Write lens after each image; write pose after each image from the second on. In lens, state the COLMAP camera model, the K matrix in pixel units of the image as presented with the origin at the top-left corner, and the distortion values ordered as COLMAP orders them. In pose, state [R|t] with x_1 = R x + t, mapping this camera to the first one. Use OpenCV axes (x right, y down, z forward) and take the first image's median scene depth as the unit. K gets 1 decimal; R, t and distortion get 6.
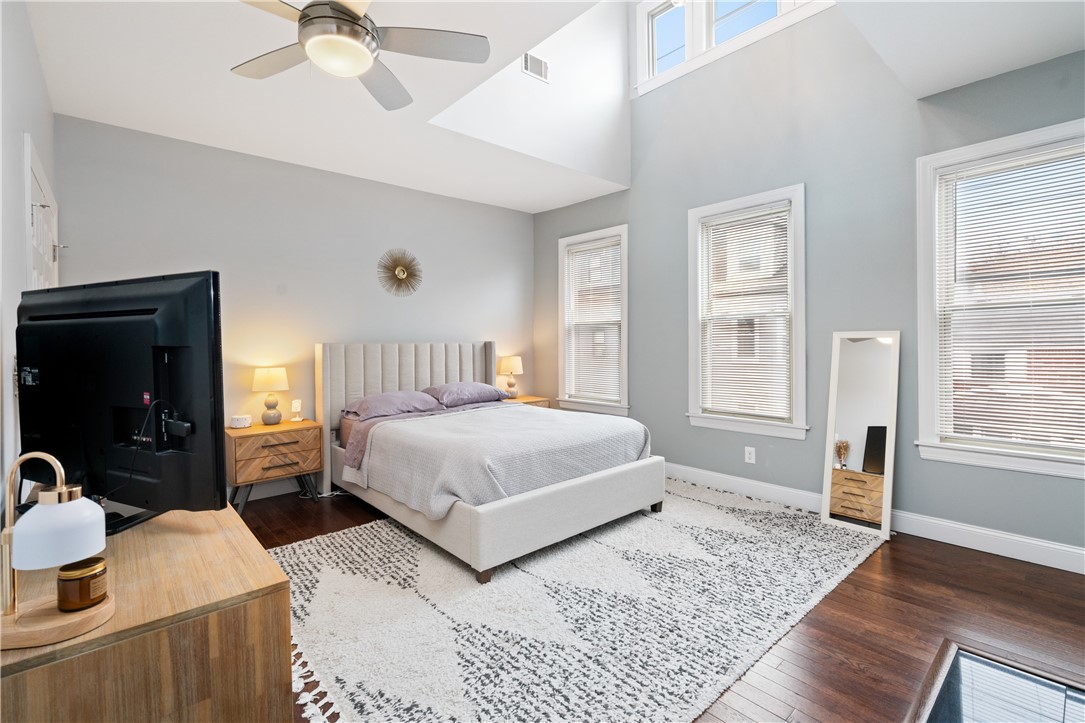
lens RADIAL K [[491.1, 0, 544.2], [0, 491.1, 352.9], [0, 0, 1]] dist [-0.006856, 0.002789]
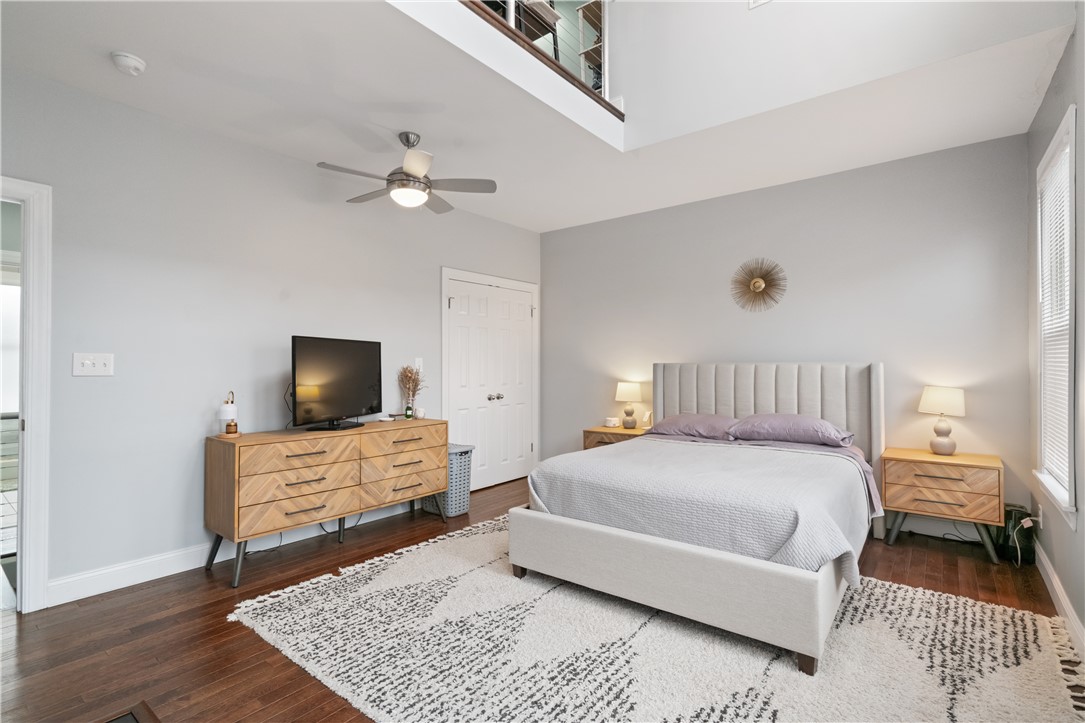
lens RADIAL K [[512.2, 0, 543.6], [0, 512.2, 365.2], [0, 0, 1]] dist [0.002260, 0.000149]
pose [[0.167949, 0.009468, -0.985750, 0.662389], [-0.012786, 0.999891, 0.007425, -0.021462], [0.985713, 0.011357, 0.168051, 0.530632]]
